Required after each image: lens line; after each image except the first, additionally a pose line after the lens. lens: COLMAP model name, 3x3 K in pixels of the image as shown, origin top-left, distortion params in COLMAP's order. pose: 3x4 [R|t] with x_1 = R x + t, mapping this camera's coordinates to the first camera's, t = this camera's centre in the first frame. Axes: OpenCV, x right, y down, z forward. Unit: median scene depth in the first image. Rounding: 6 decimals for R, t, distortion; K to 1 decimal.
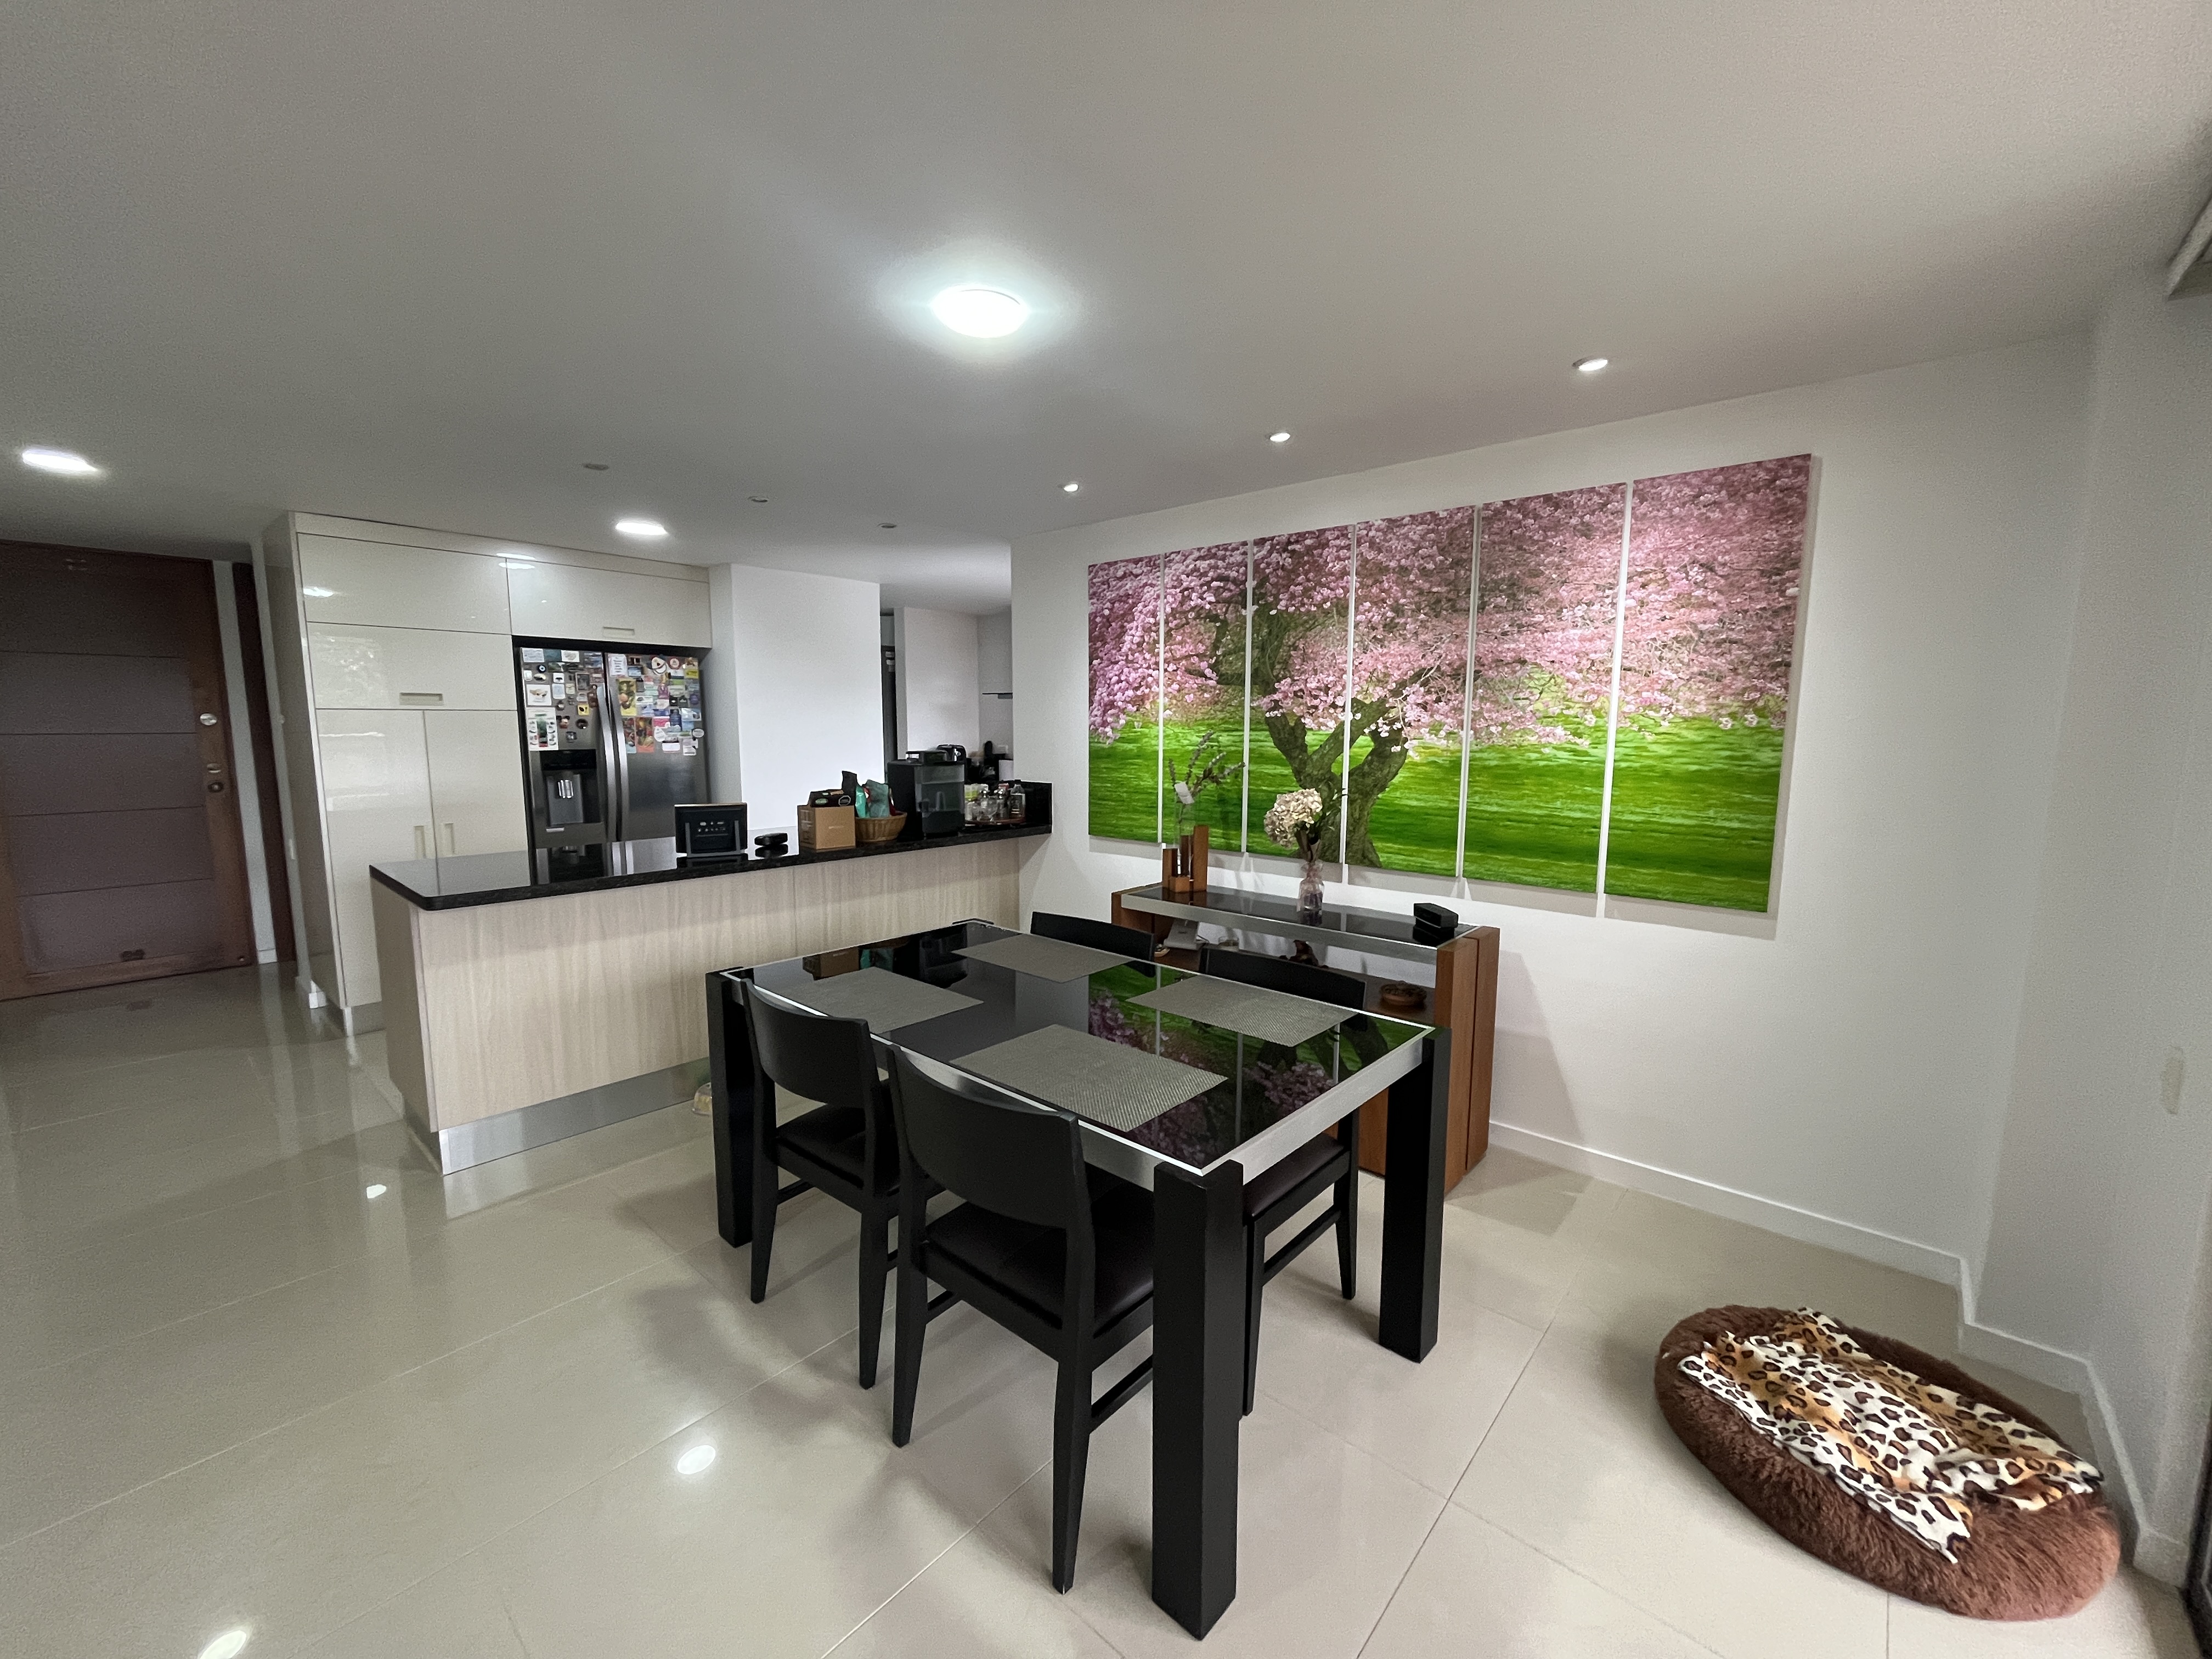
lens RADIAL K [[889.2, 0, 1104.9], [0, 889.2, 835.7], [0, 0, 1]] dist [-0.001615, -0.000192]
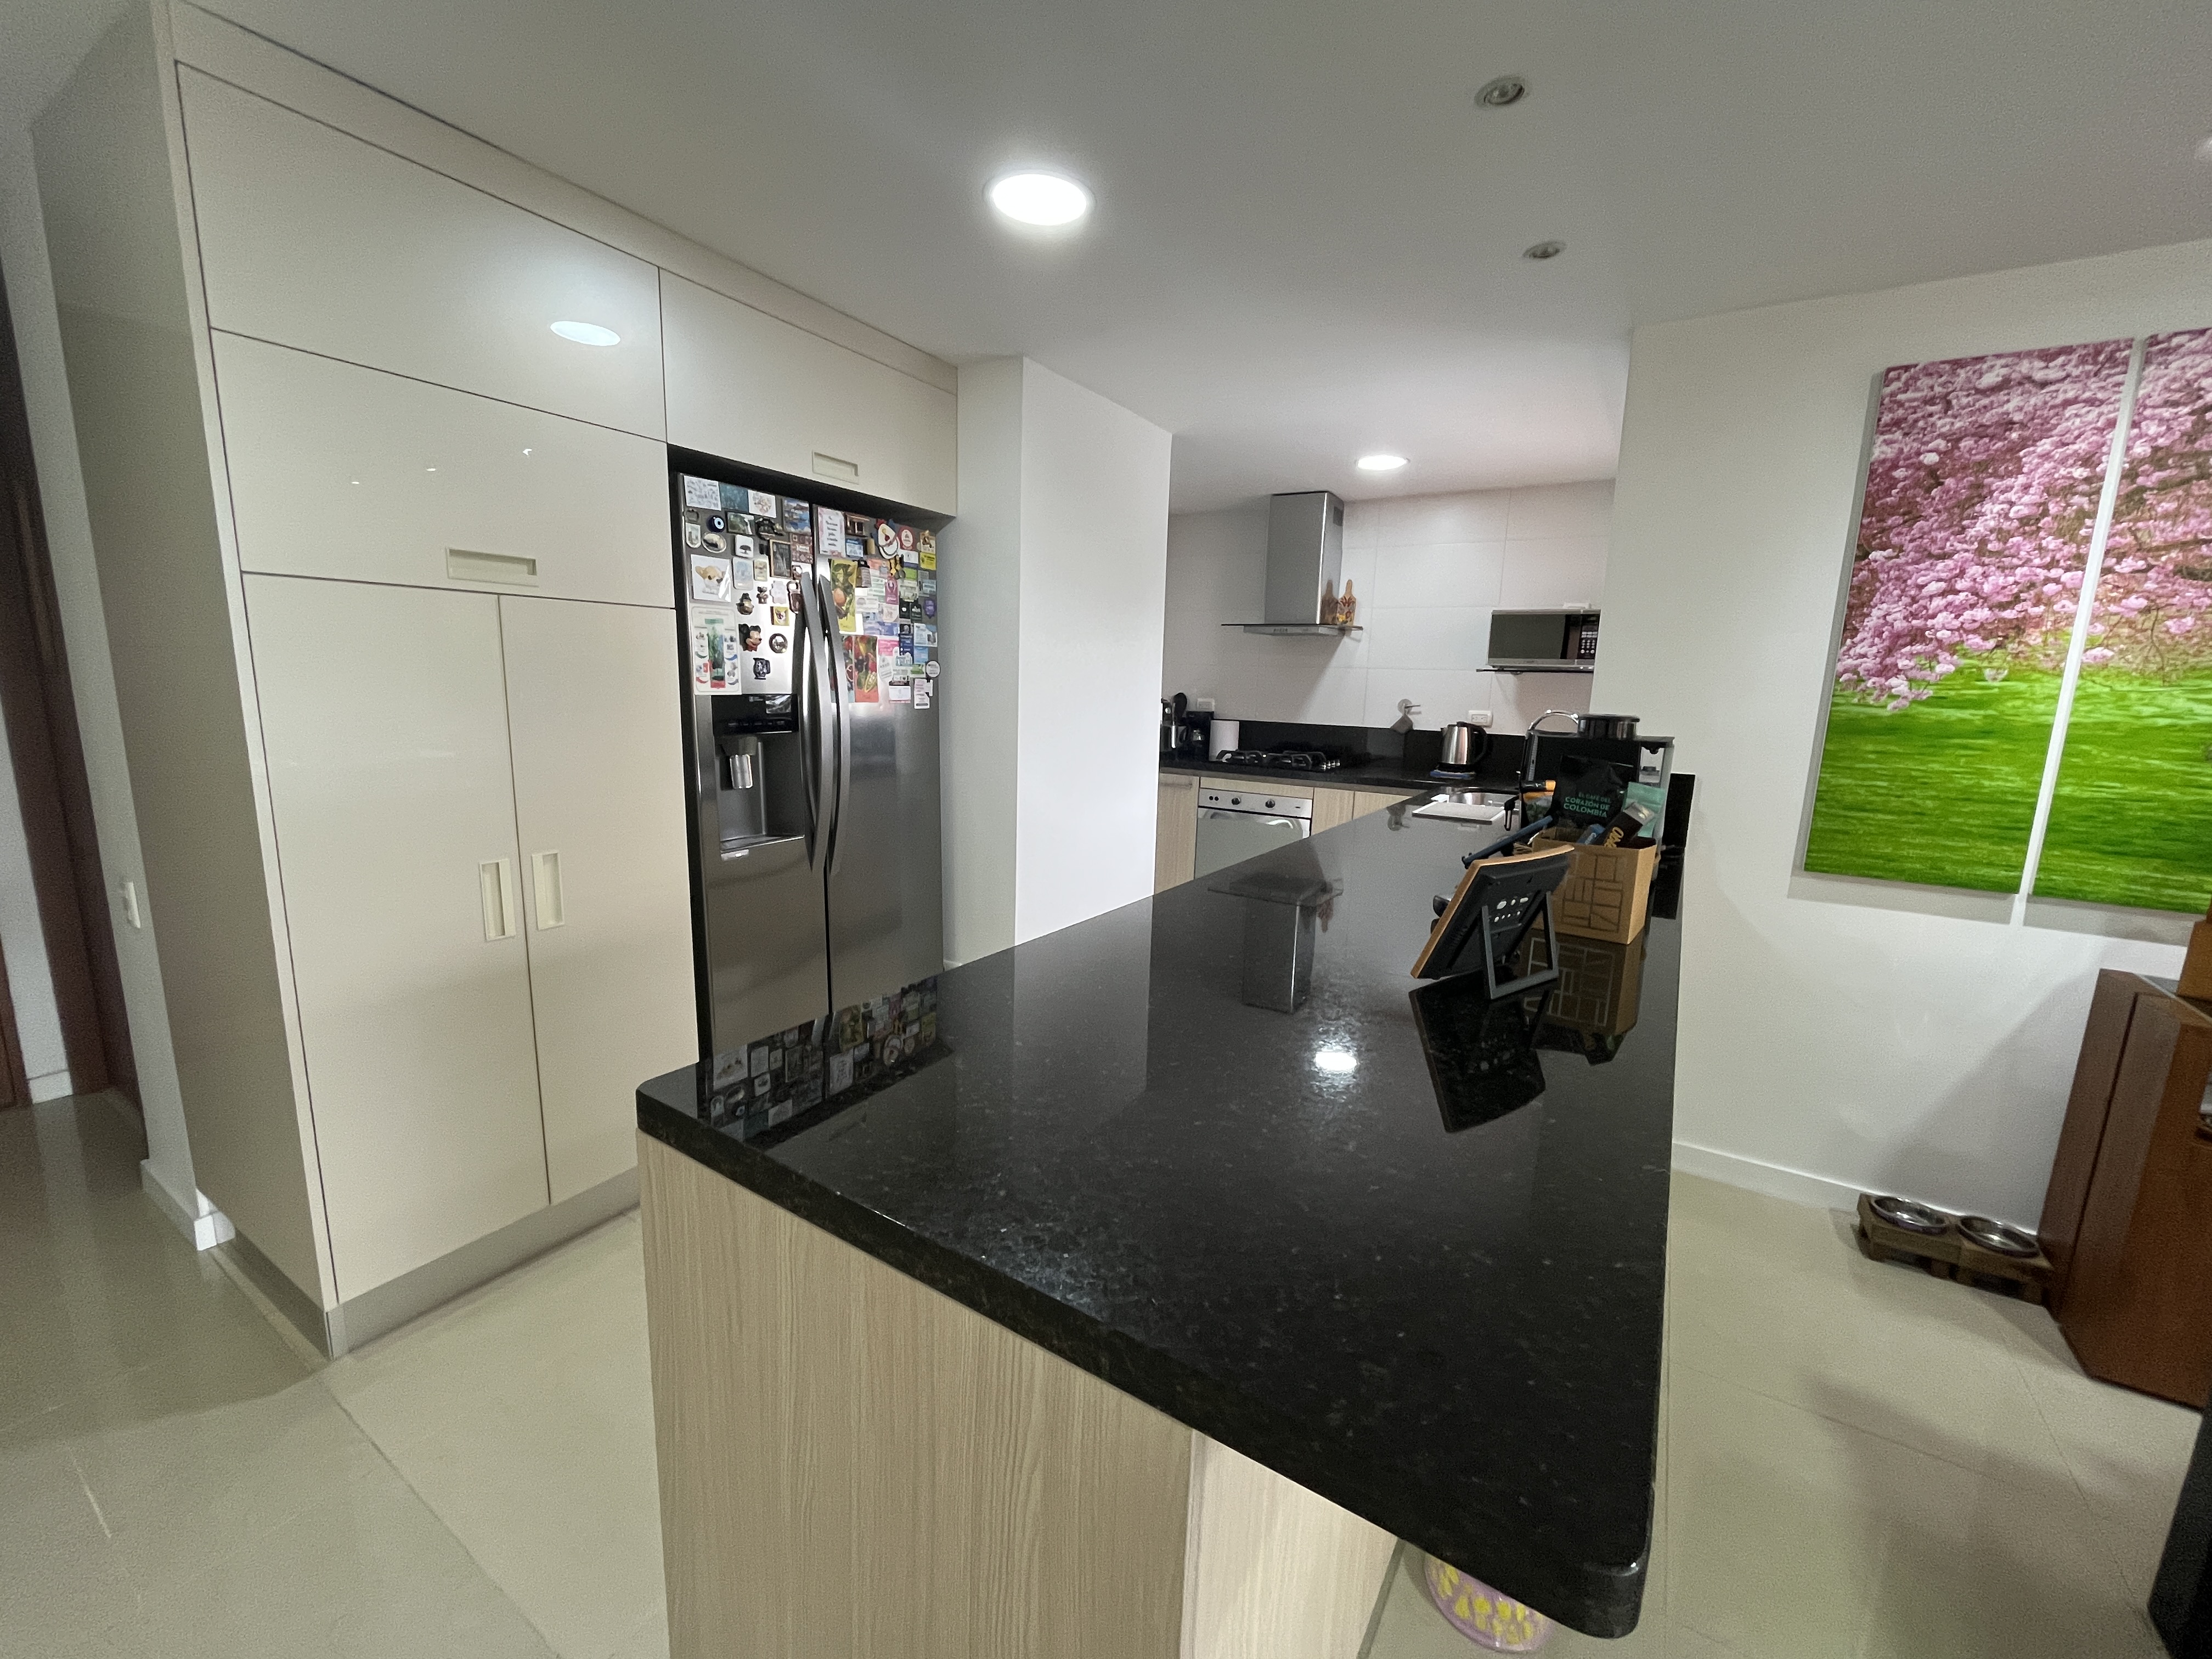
lens RADIAL K [[889.2, 0, 1111.9], [0, 889.2, 833.4], [0, 0, 1]] dist [-0.001615, -0.000192]
pose [[0.987504, -0.001121, 0.157592, -0.577303], [-0.006651, 0.998788, 0.048778, -0.052335], [-0.157455, -0.049217, 0.986299, 0.559007]]
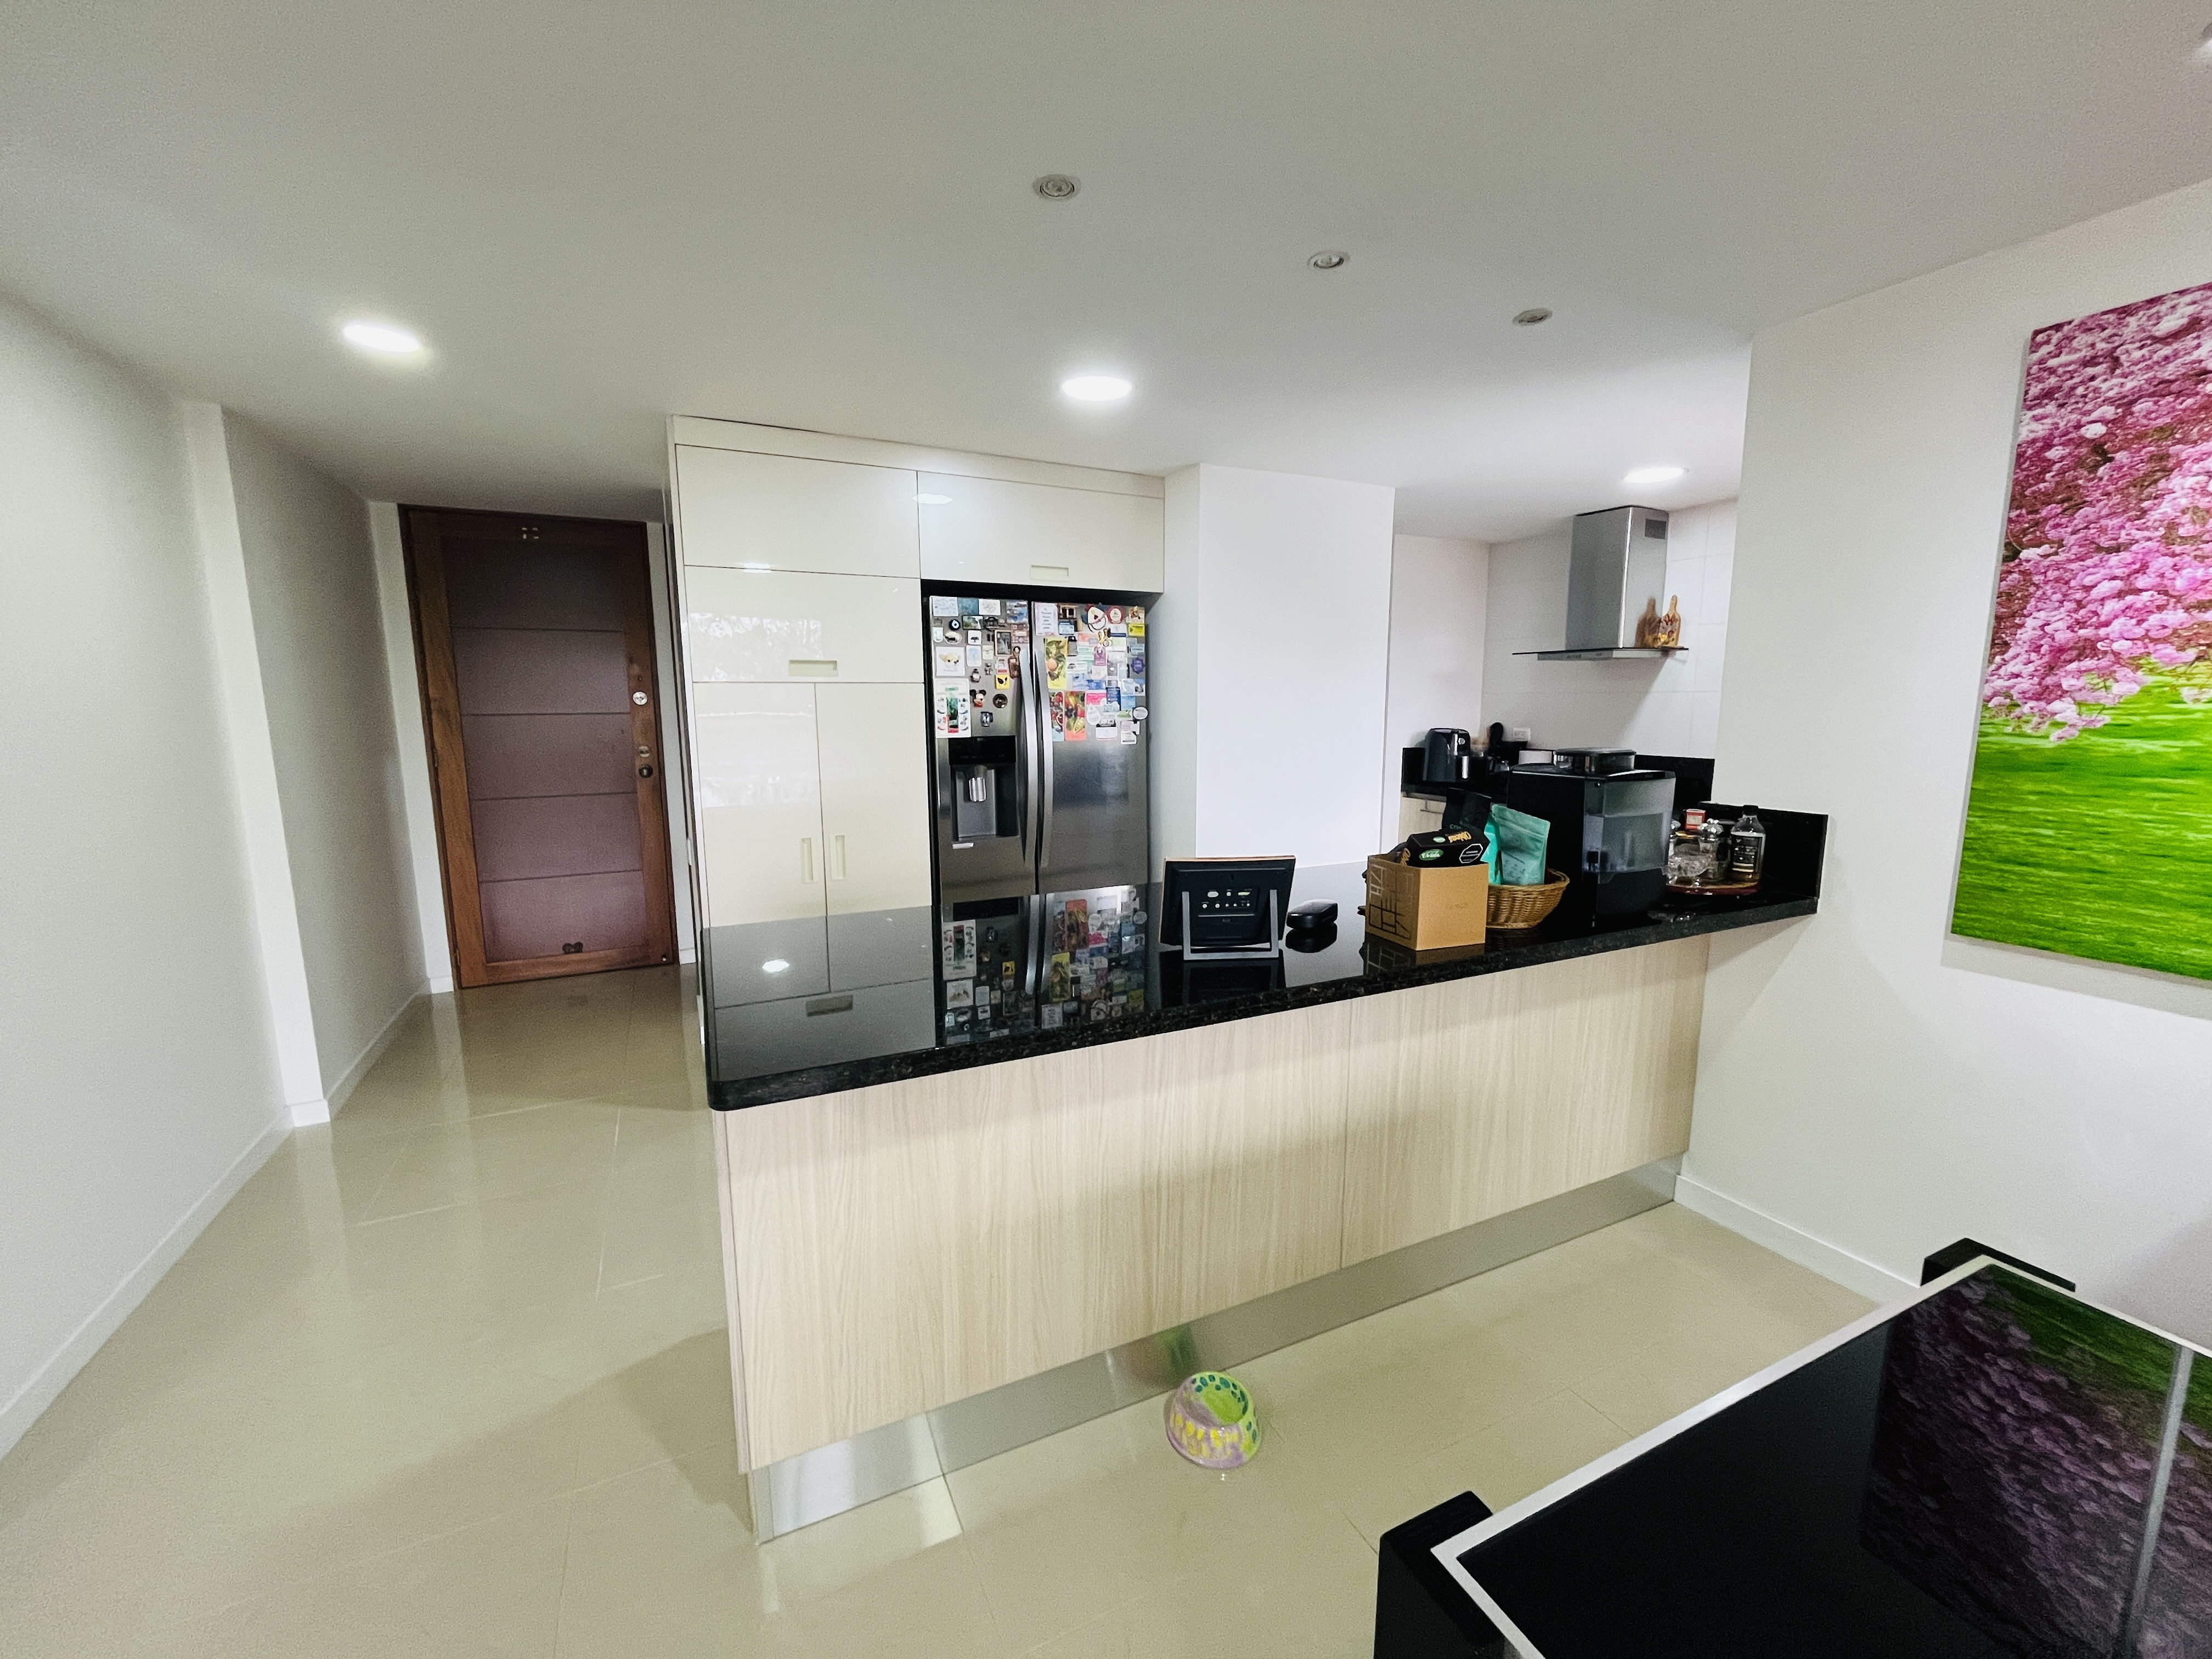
lens RADIAL K [[889.2, 0, 1112.6], [0, 889.2, 832.1], [0, 0, 1]] dist [-0.001615, -0.000192]
pose [[0.925480, 0.049160, -0.375592, -0.272239], [-0.041335, 0.998728, 0.028869, -0.052854], [0.376533, -0.011193, 0.926335, 0.436652]]
